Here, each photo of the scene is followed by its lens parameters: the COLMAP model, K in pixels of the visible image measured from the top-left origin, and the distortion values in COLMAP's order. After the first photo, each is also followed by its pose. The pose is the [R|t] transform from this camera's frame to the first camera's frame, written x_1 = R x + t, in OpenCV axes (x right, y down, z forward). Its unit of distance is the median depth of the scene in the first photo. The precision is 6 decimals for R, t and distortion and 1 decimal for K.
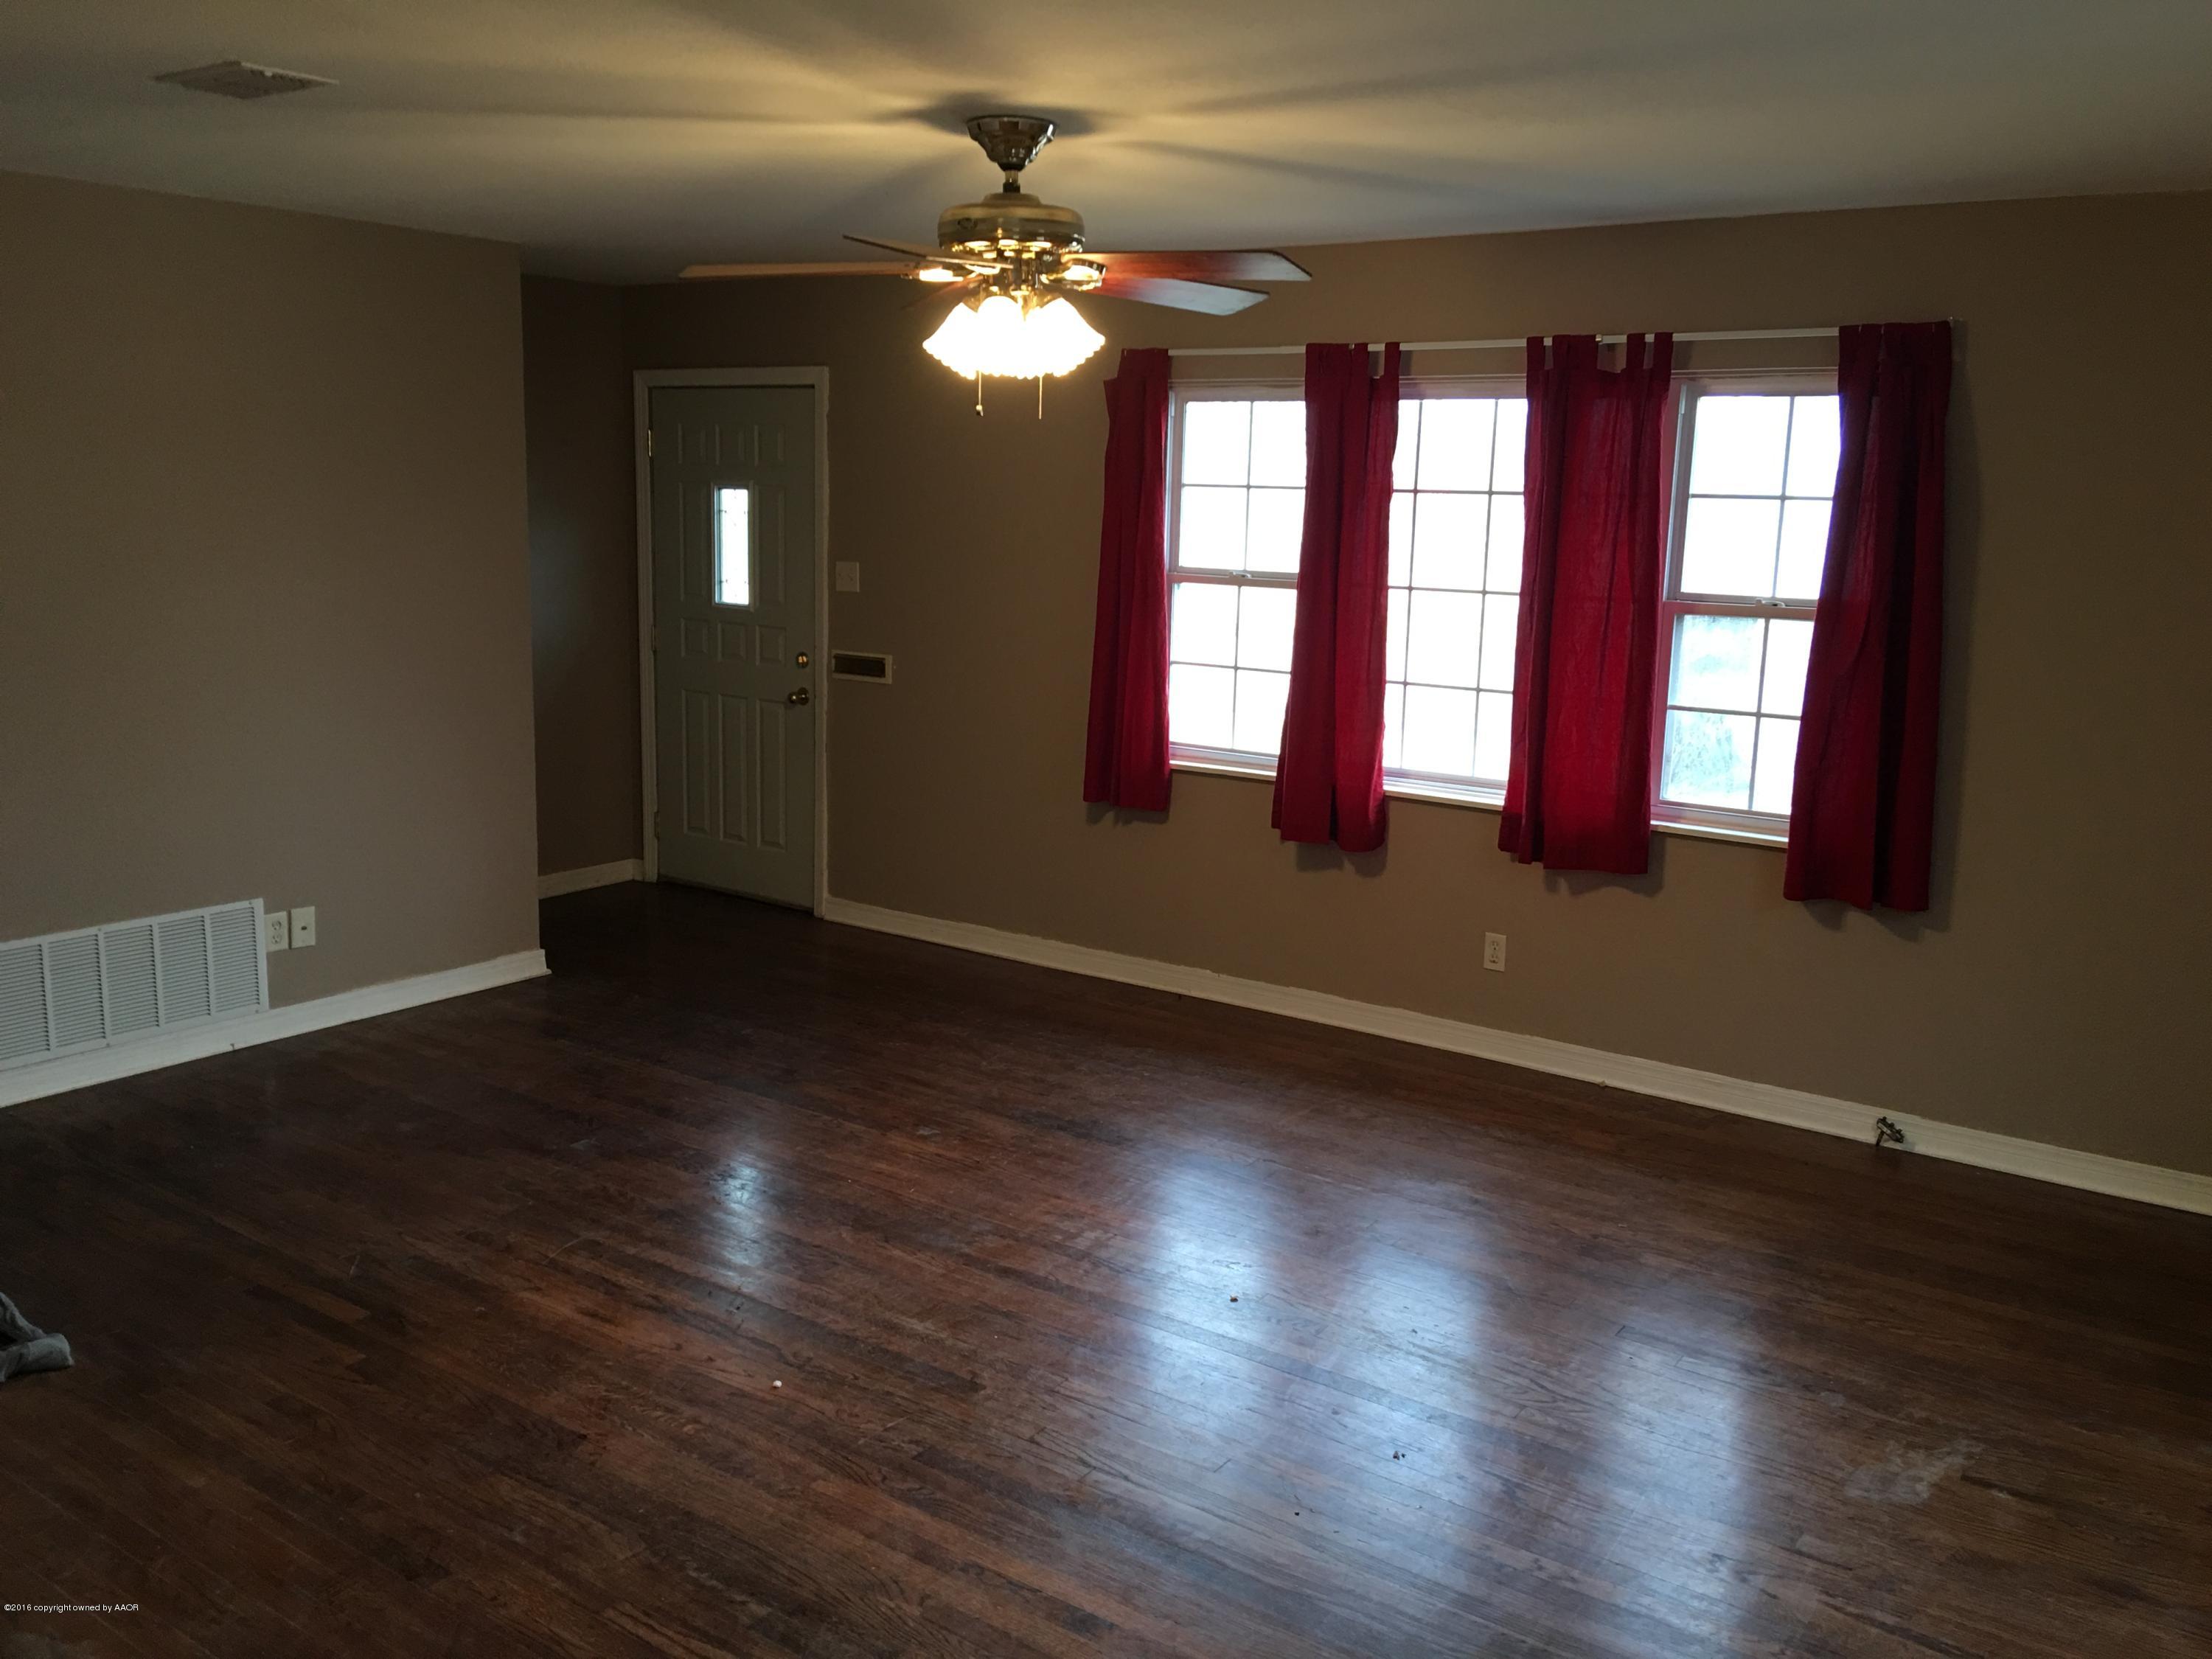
lens RADIAL K [[1860.8, 0, 1093.5], [0, 1860.8, 831.3], [0, 0, 1]] dist [0.079401, -0.124051]
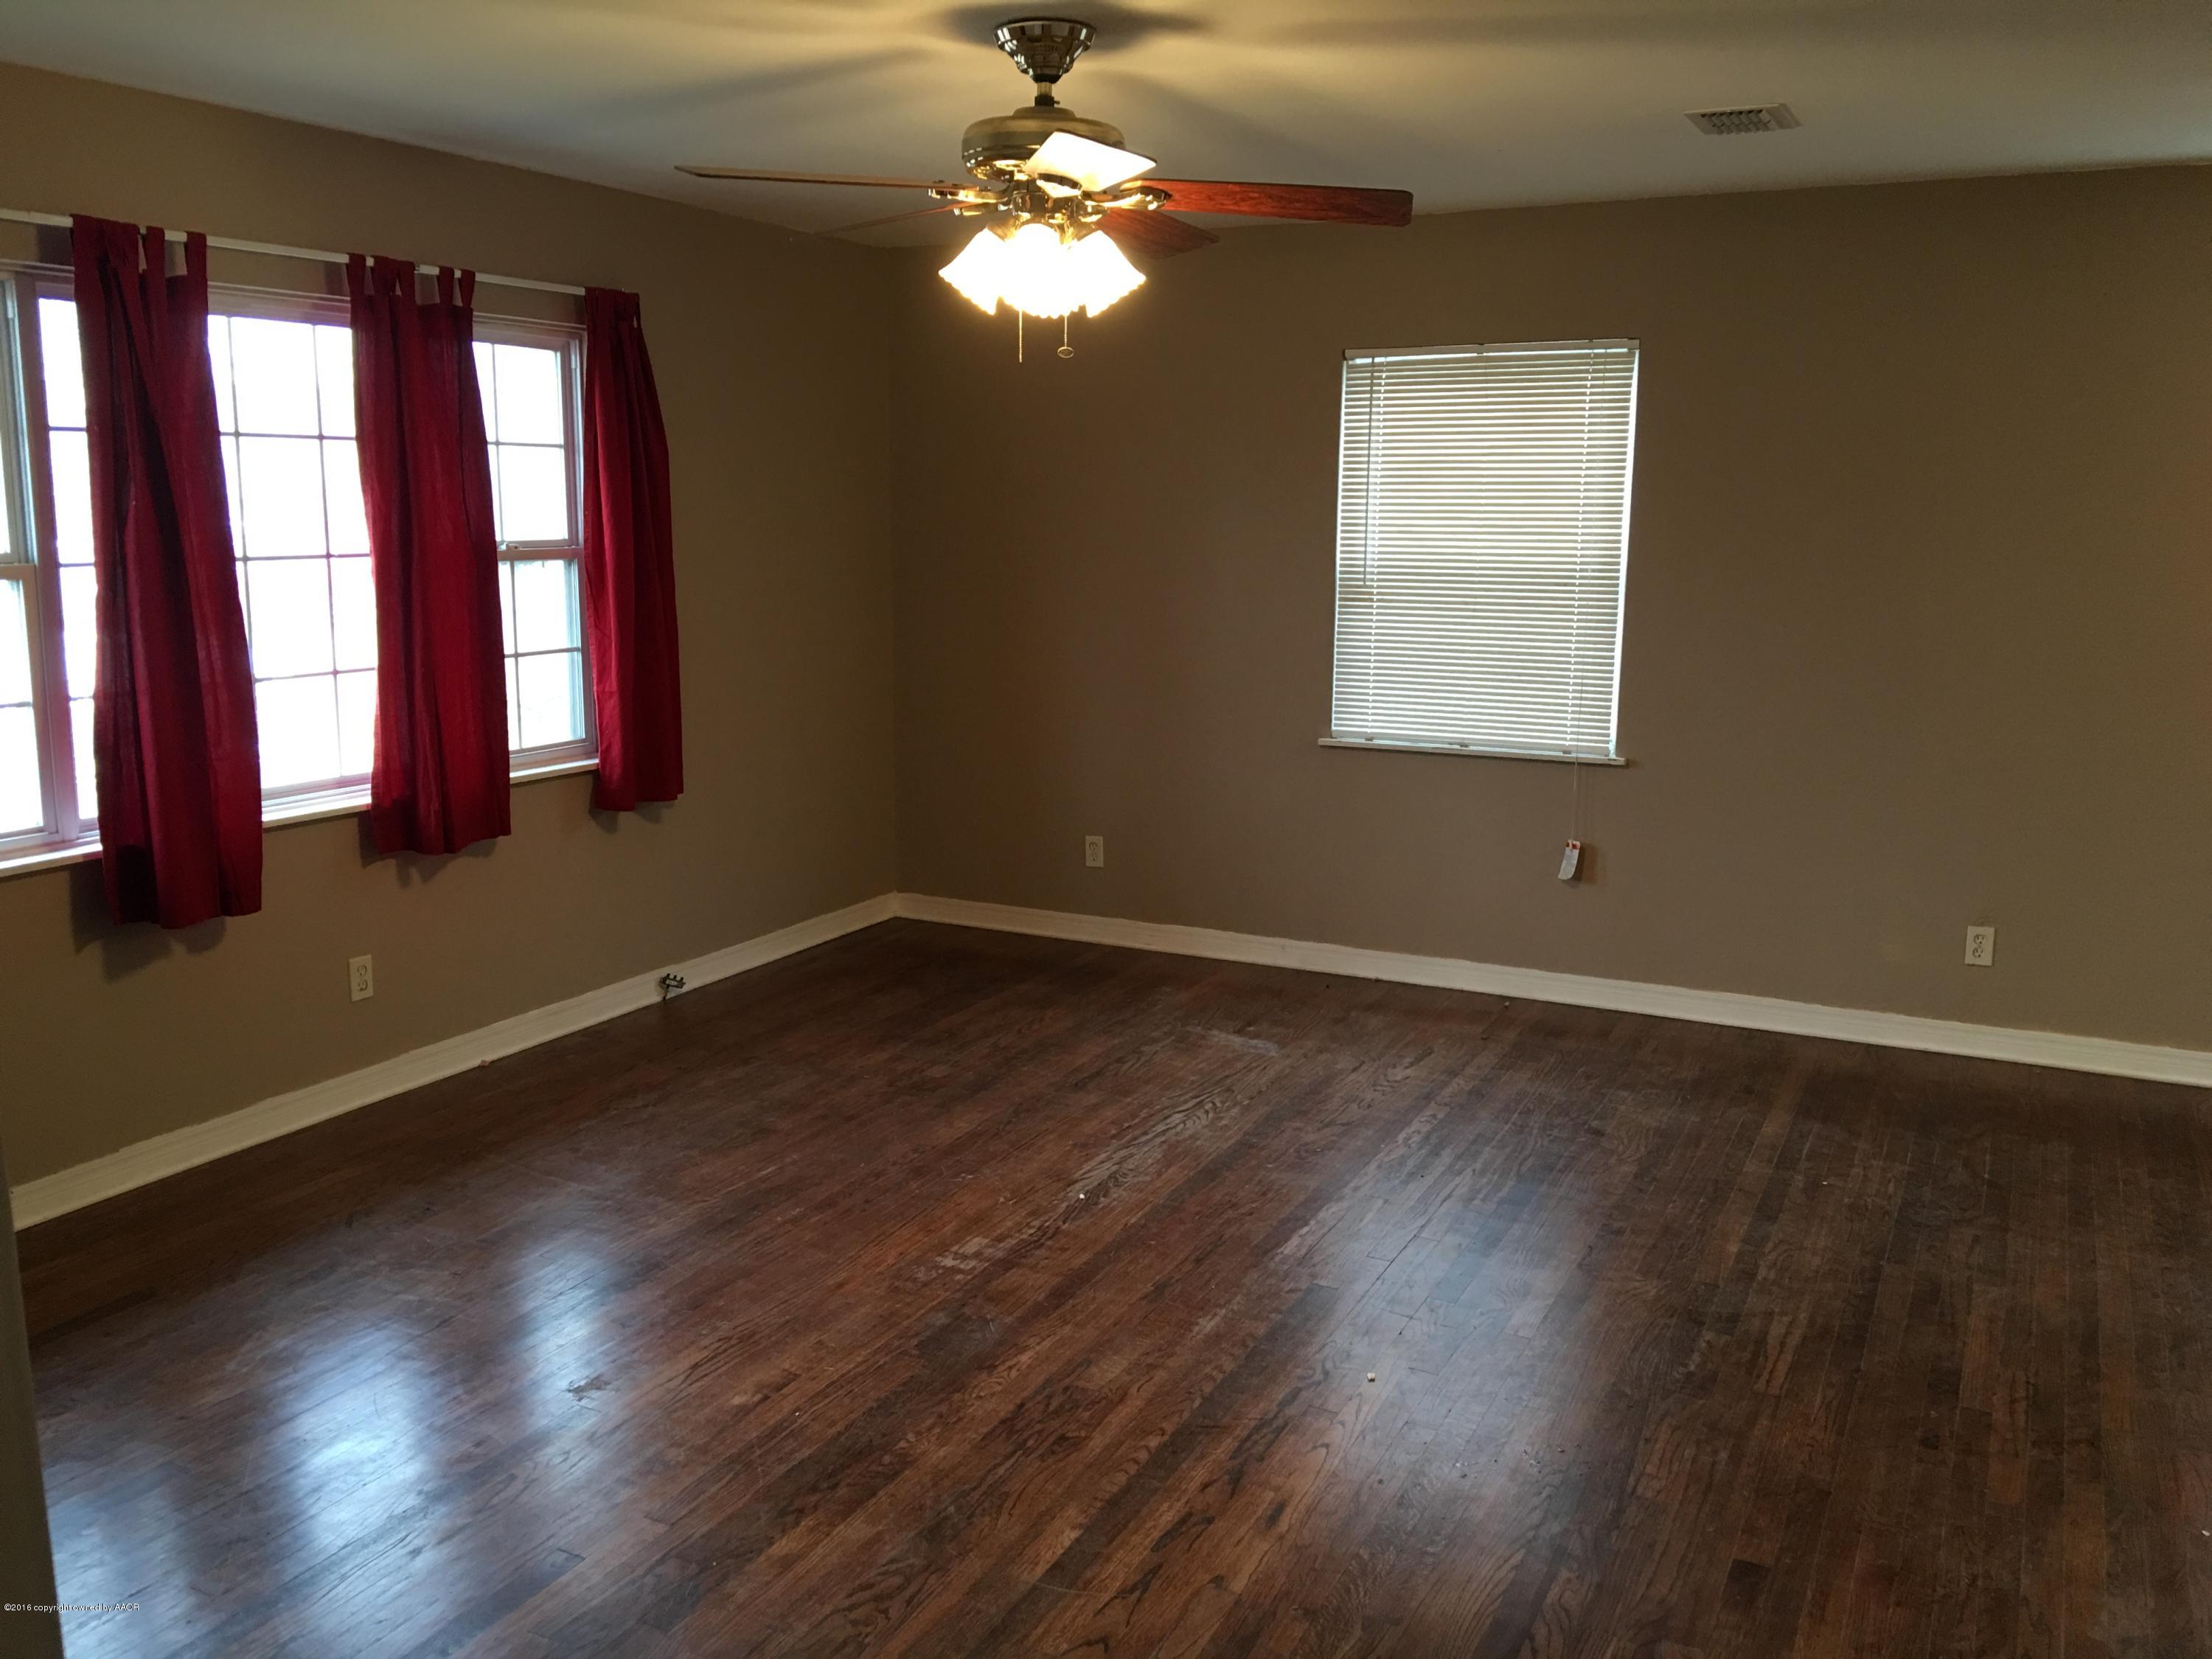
lens RADIAL K [[1860.8, 0, 1087.9], [0, 1860.8, 830.8], [0, 0, 1]] dist [0.079401, -0.124051]
pose [[-0.151752, -0.204559, 0.967020, -0.719345], [0.169854, 0.958400, 0.229390, -0.154910], [-0.973715, 0.199062, -0.110694, 0.840472]]
